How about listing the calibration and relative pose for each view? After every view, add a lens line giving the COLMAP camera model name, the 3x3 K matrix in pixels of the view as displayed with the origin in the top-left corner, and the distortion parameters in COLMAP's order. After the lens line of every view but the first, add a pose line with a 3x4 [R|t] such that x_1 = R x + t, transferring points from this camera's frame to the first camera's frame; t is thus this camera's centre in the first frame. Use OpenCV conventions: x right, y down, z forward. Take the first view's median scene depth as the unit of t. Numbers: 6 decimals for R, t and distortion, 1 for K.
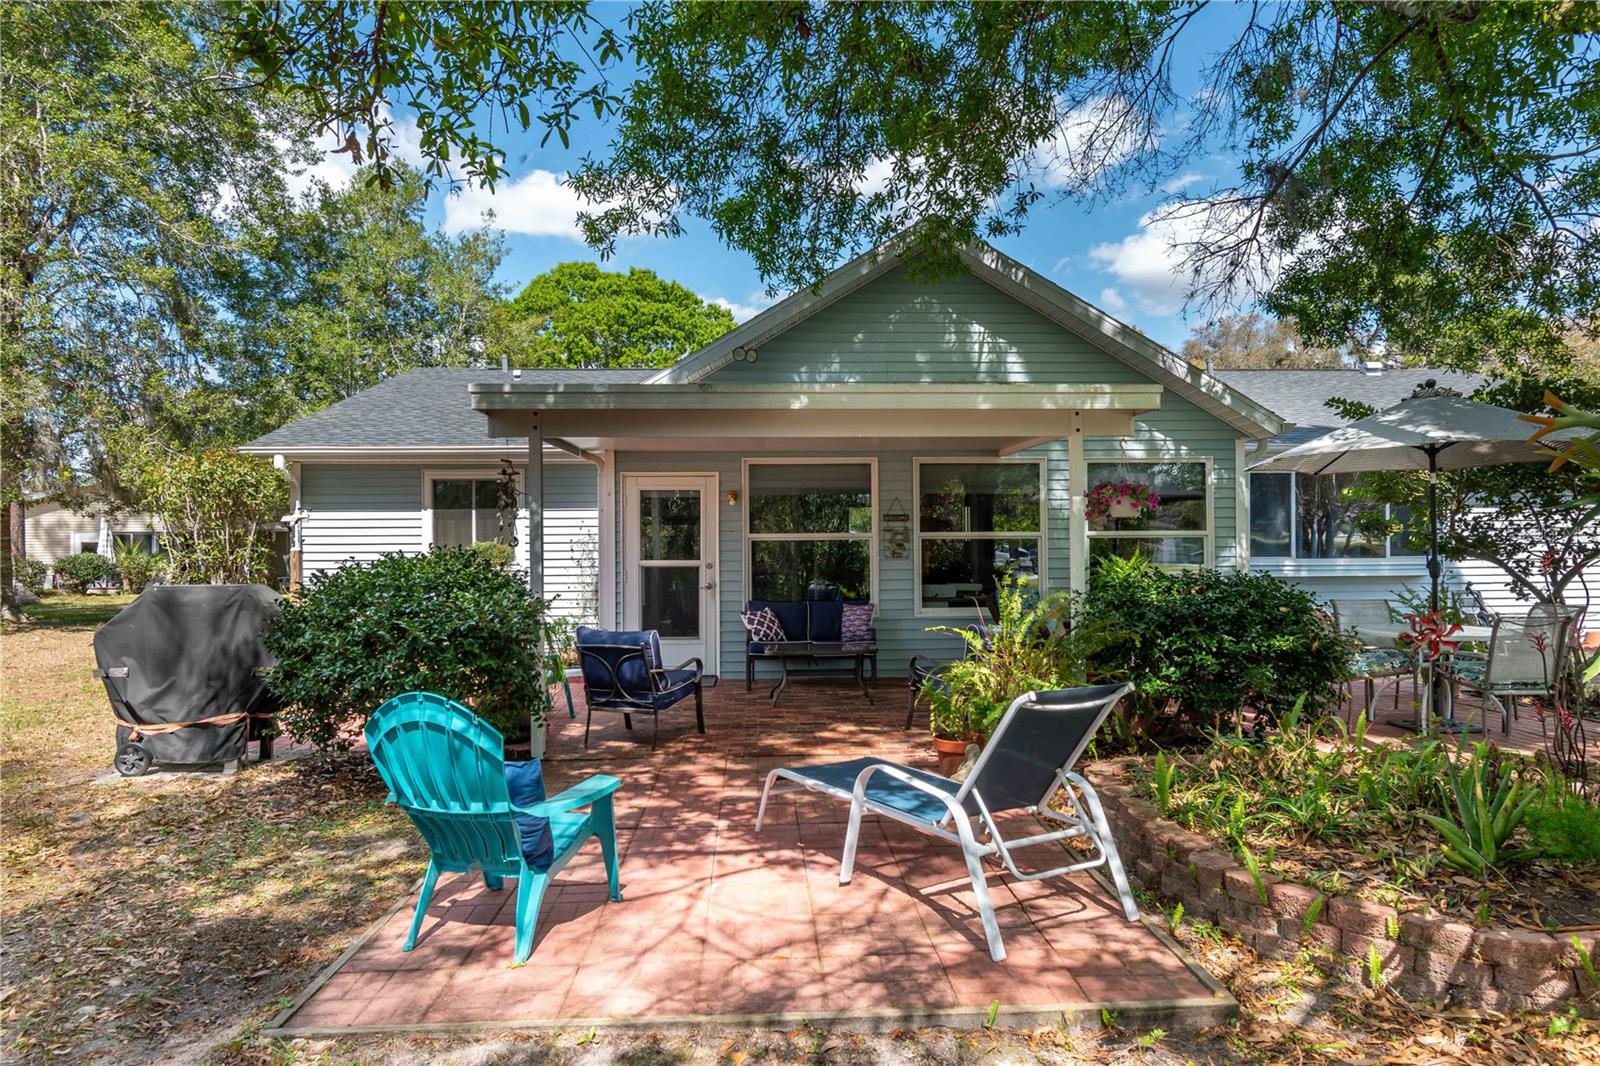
lens RADIAL K [[978.7, 0, 805.3], [0, 978.7, 527.0], [0, 0, 1]] dist [0.004394, -0.000142]
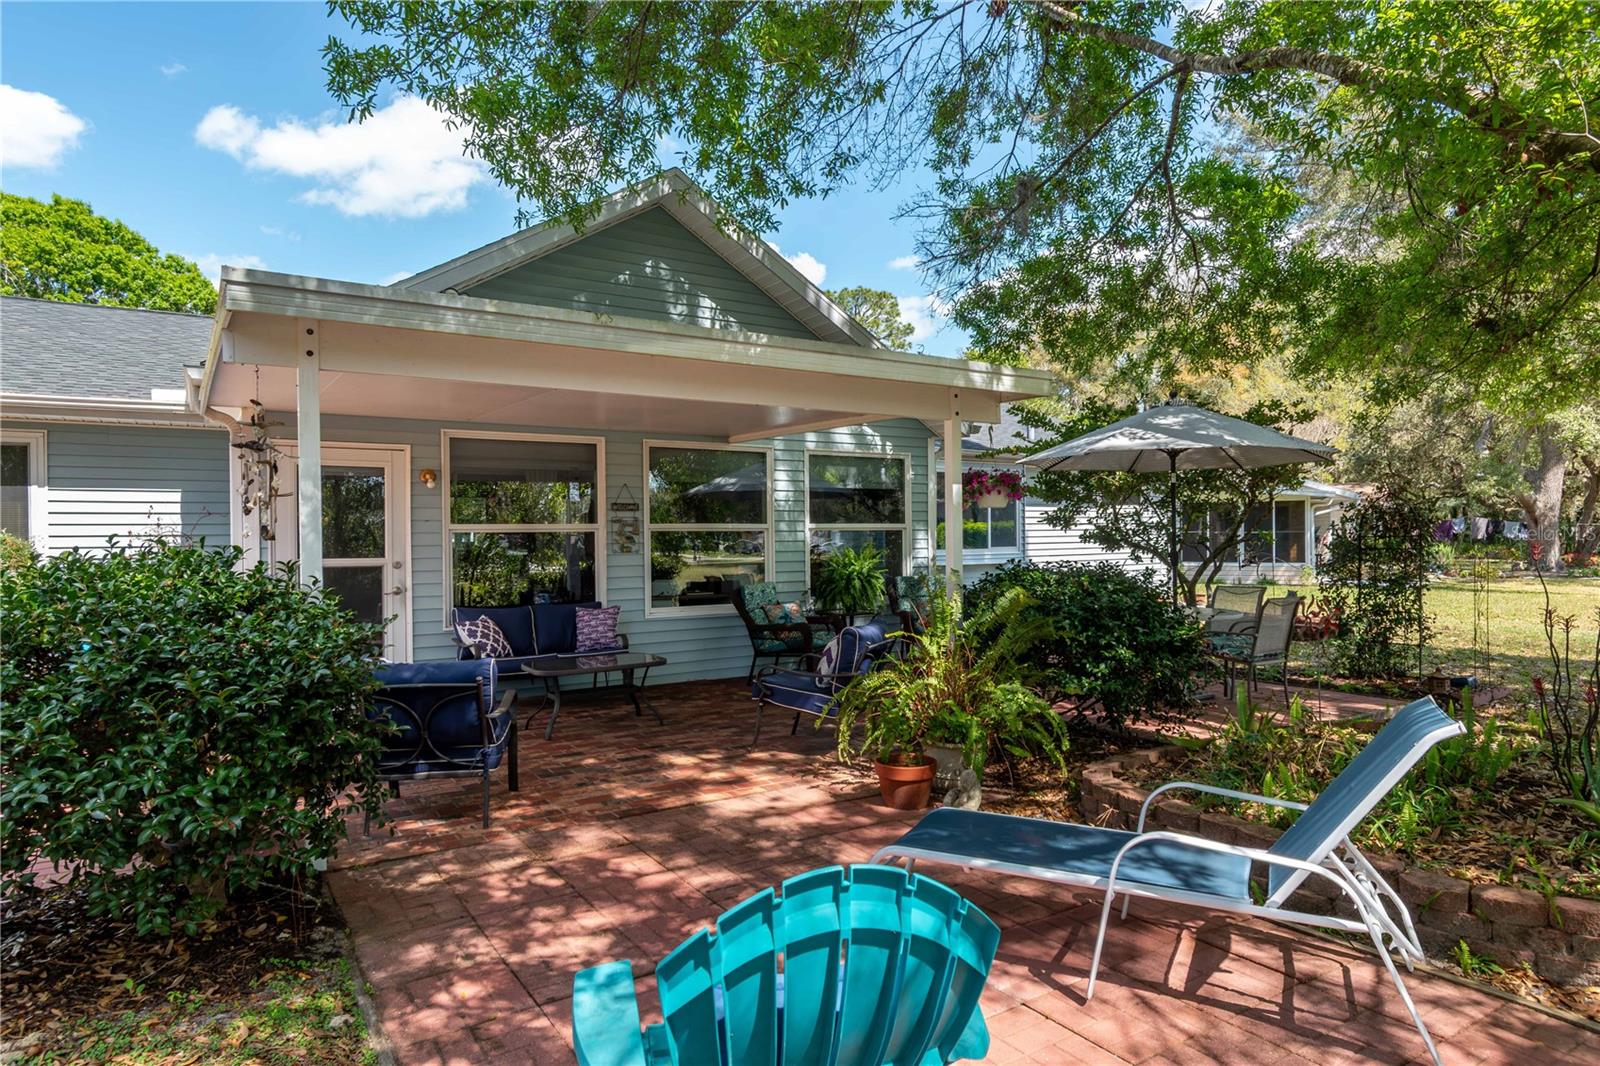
lens RADIAL K [[928.4, 0, 800.0], [0, 928.4, 533.0], [0, 0, 1]] dist [0.006570, -0.002682]
pose [[0.866027, 0.000901, 0.499997, -0.188177], [-0.006842, 0.999926, 0.010050, 0.004480], [-0.499951, -0.012124, 0.865969, 0.196402]]
